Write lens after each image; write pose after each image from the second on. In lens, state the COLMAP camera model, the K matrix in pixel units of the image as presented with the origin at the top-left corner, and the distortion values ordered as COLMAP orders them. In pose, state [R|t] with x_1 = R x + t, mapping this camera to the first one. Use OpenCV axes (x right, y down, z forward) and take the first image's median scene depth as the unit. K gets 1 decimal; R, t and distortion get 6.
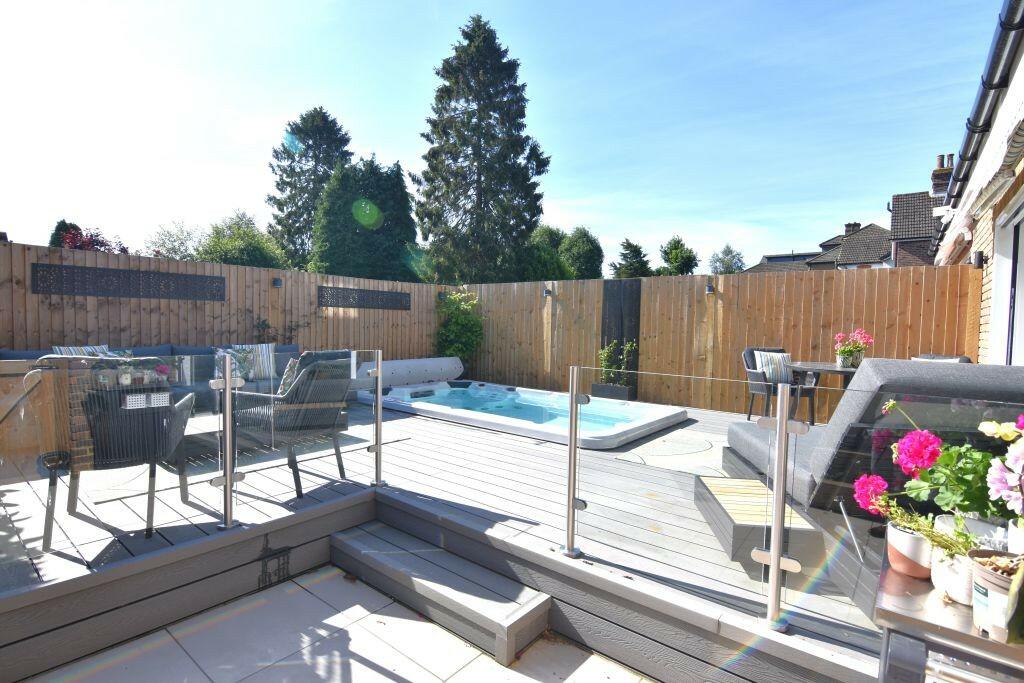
lens RADIAL K [[495.2, 0, 507.8], [0, 495.2, 343.1], [0, 0, 1]] dist [-0.002411, -0.013084]
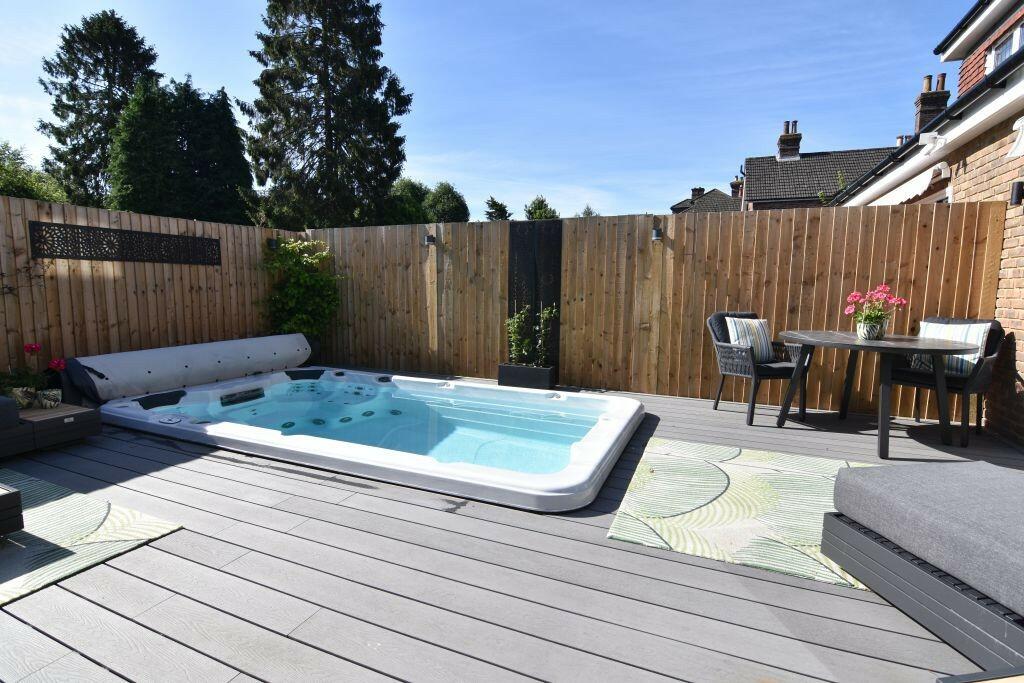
lens RADIAL K [[495.2, 0, 507.8], [0, 495.2, 343.1], [0, 0, 1]] dist [-0.002411, -0.013084]
pose [[0.963136, -0.041745, 0.265755, -0.002424], [0.021016, 0.996543, 0.080374, -0.002412], [-0.268192, -0.071826, 0.960684, 0.077941]]
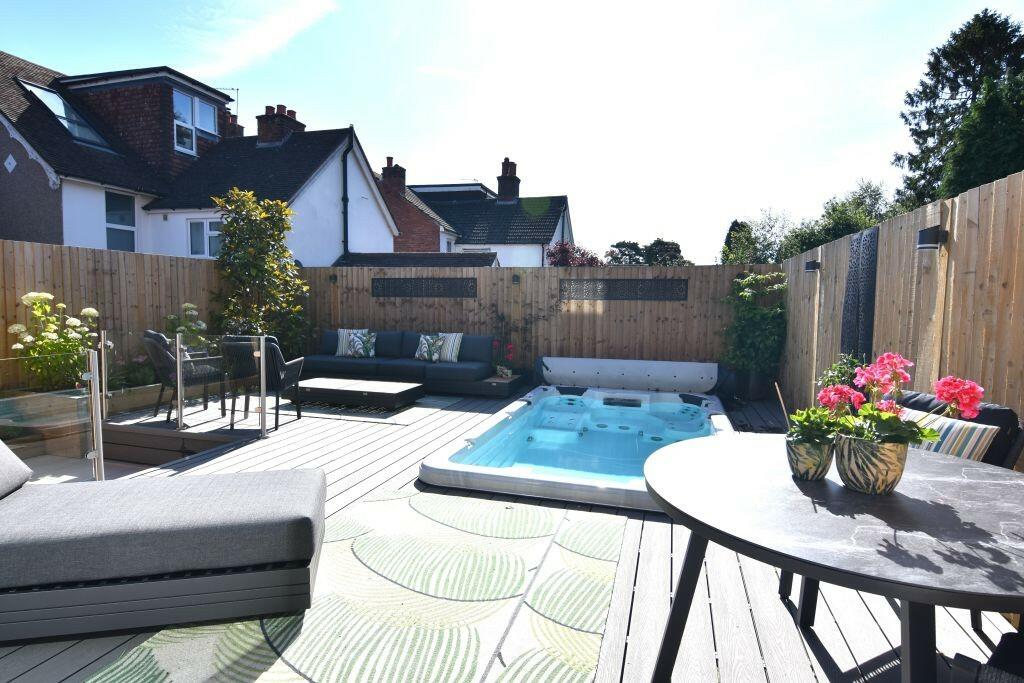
lens RADIAL K [[559.7, 0, 512.0], [0, 559.7, 341.5], [0, 0, 1]] dist [0.000754, -0.014154]
pose [[0.380752, 0.049606, -0.923346, 0.162643], [-0.041728, 0.998464, 0.036435, -0.006599], [0.923735, 0.024657, 0.382237, 0.121436]]
